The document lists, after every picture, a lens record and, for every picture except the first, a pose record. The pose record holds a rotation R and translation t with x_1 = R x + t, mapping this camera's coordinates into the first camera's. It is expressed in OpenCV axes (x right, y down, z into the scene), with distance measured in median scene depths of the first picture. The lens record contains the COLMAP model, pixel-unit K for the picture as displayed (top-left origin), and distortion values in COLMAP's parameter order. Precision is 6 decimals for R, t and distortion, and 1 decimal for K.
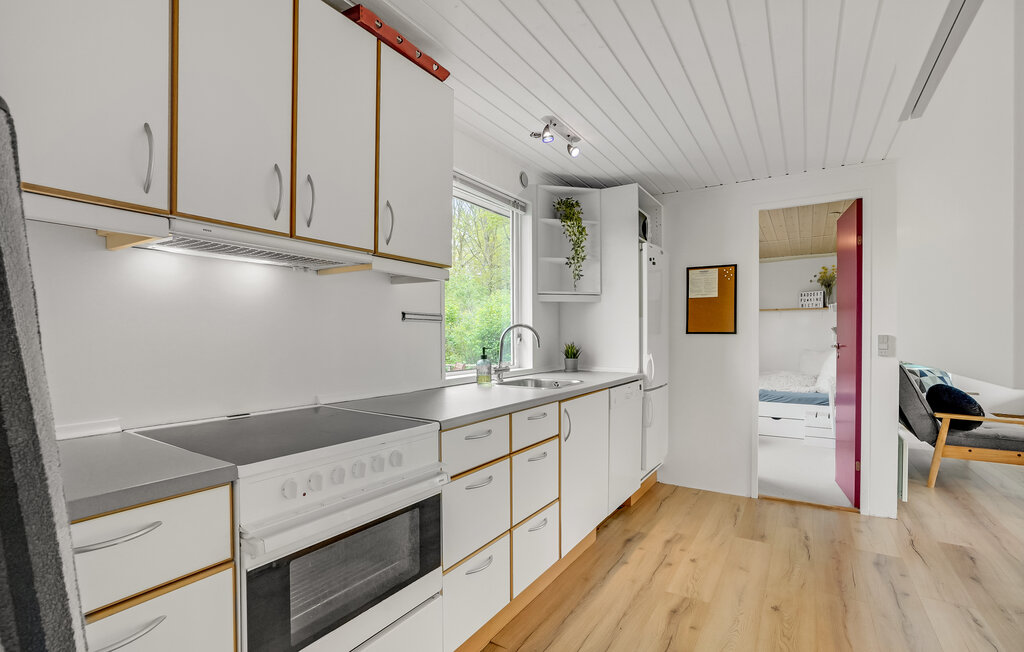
lens RADIAL K [[463.1, 0, 514.3], [0, 463.1, 335.7], [0, 0, 1]] dist [-0.043281, 0.002806]
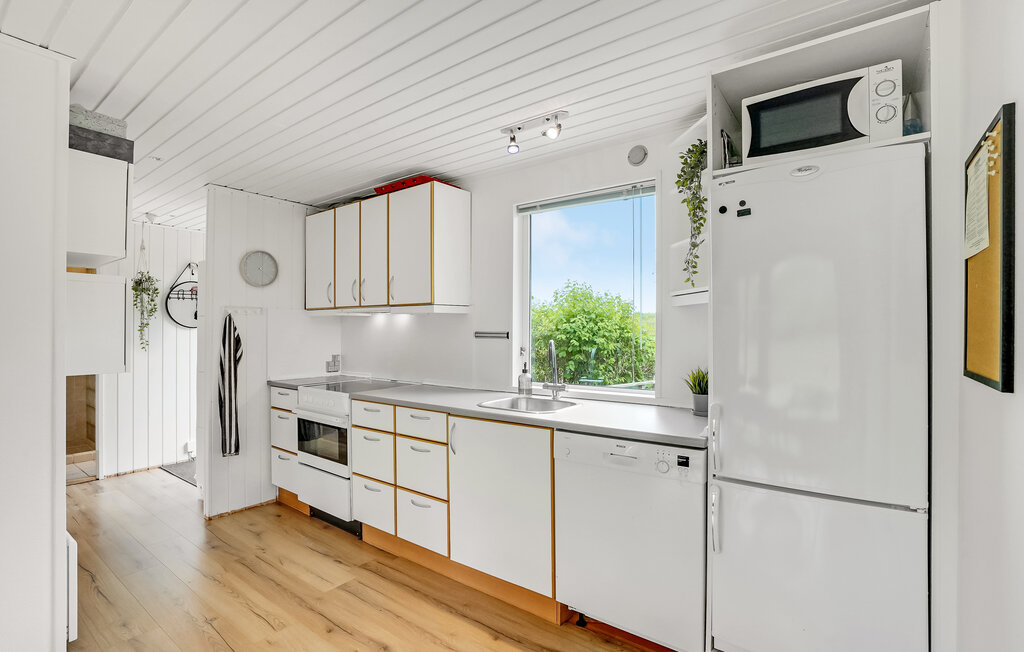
lens RADIAL K [[463.1, 0, 511.6], [0, 463.1, 325.1], [0, 0, 1]] dist [-0.043281, 0.002806]
pose [[-0.058839, -0.008161, -0.998234, 1.201851], [-0.000498, 0.999967, -0.008146, -0.062026], [0.998267, 0.000018, -0.058841, 1.226929]]
